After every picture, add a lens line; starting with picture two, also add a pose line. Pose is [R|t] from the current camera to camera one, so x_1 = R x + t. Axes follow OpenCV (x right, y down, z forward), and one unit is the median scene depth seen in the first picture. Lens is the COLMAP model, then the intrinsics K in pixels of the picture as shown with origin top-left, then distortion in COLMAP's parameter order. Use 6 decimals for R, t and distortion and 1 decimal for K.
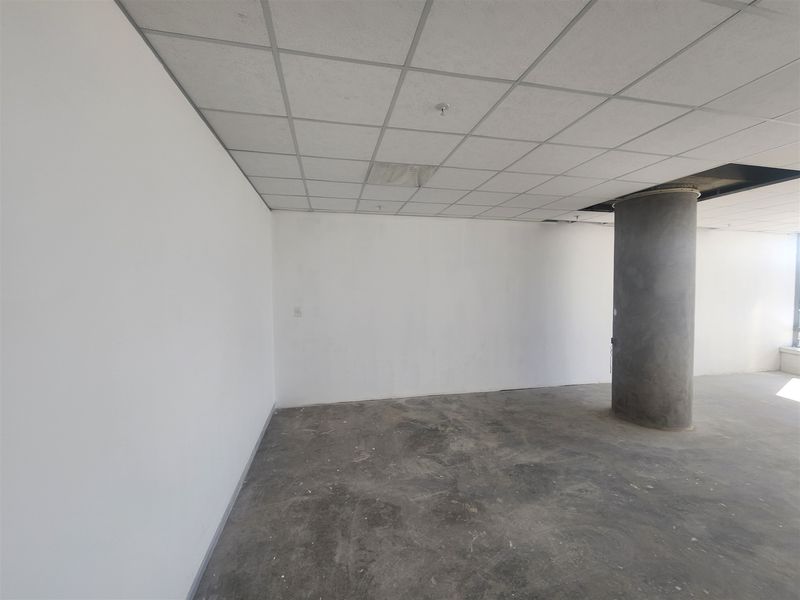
lens RADIAL K [[326.8, 0, 403.7], [0, 326.8, 292.9], [0, 0, 1]] dist [0.005462, -0.003618]
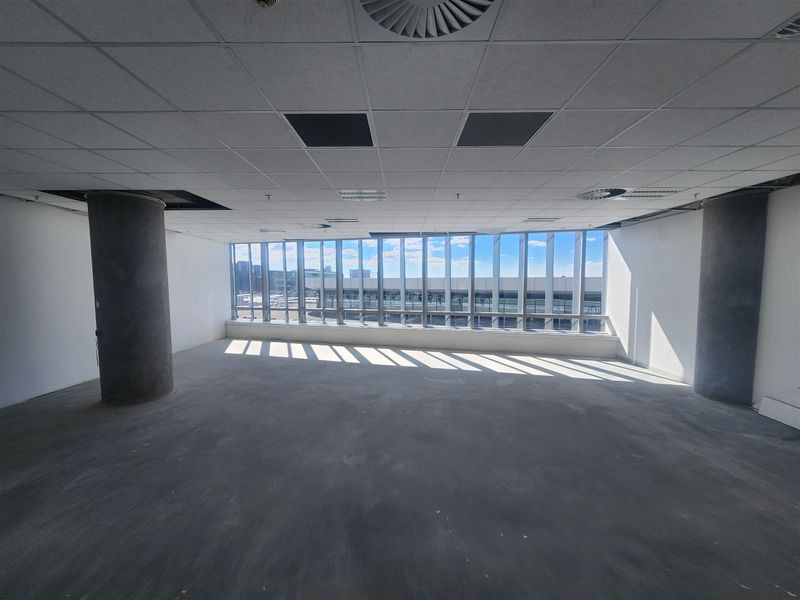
lens RADIAL K [[326.8, 0, 394.8], [0, 326.8, 309.3], [0, 0, 1]] dist [0.005462, -0.003618]
pose [[0.239263, -0.089529, 0.966818, -0.115156], [0.018187, 0.995978, 0.087729, 0.002289], [-0.970785, -0.003407, 0.239929, -0.133816]]
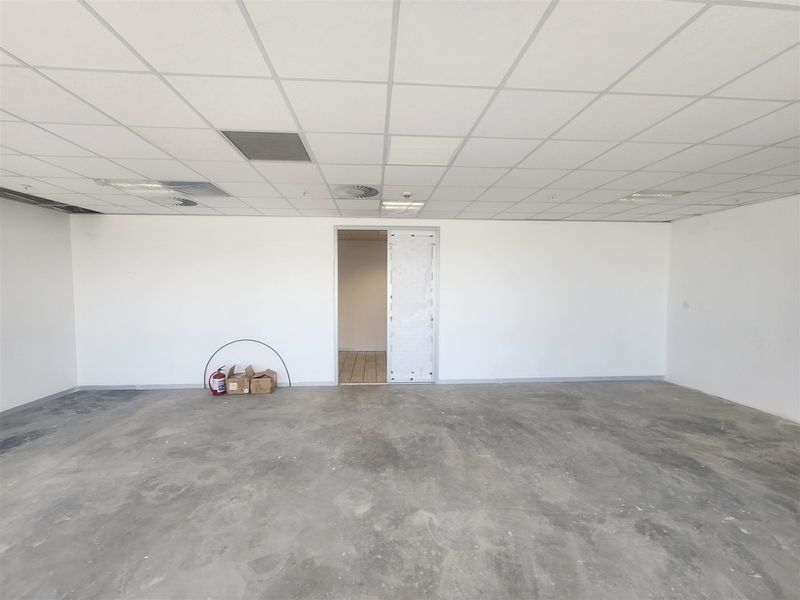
lens RADIAL K [[326.8, 0, 395.4], [0, 326.8, 298.8], [0, 0, 1]] dist [0.005462, -0.003618]
pose [[-0.147235, 0.043198, -0.988158, 1.206023], [-0.017706, 0.998771, 0.046300, -0.000280], [0.988943, 0.024313, -0.146289, 0.186511]]
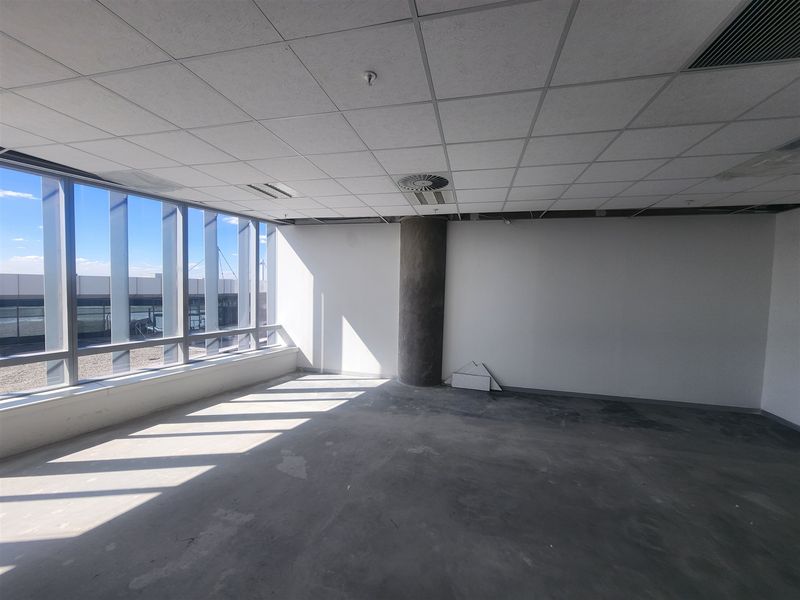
lens RADIAL K [[326.8, 0, 392.8], [0, 326.8, 297.0], [0, 0, 1]] dist [0.005462, -0.003618]
pose [[-0.895781, -0.035732, 0.443057, 0.776259], [-0.013353, 0.998477, 0.053529, -0.003880], [-0.444295, 0.042034, -0.894894, 0.324672]]
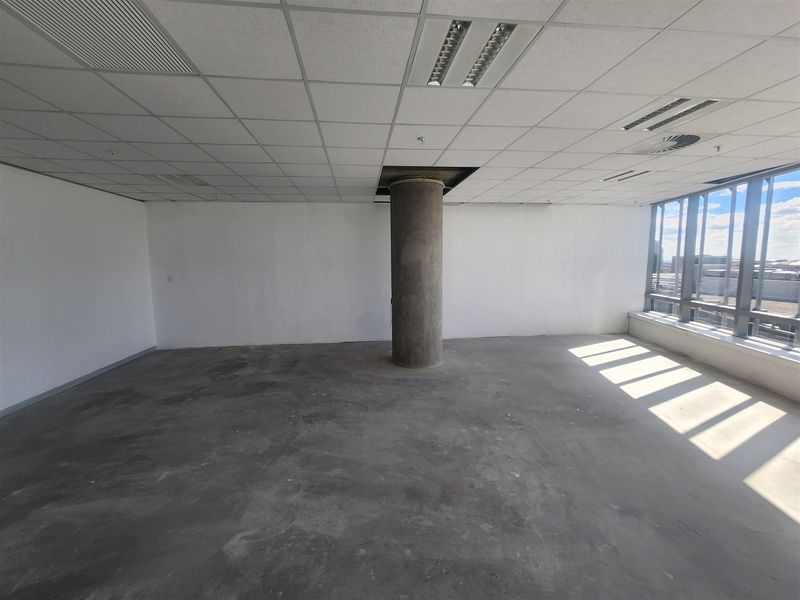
lens RADIAL K [[326.8, 0, 393.7], [0, 326.8, 306.5], [0, 0, 1]] dist [0.005462, -0.003618]
pose [[0.993868, 0.006079, -0.110402, 0.898530], [0.007888, 0.992045, 0.125637, 0.011435], [0.110287, -0.125738, 0.985914, -0.269818]]
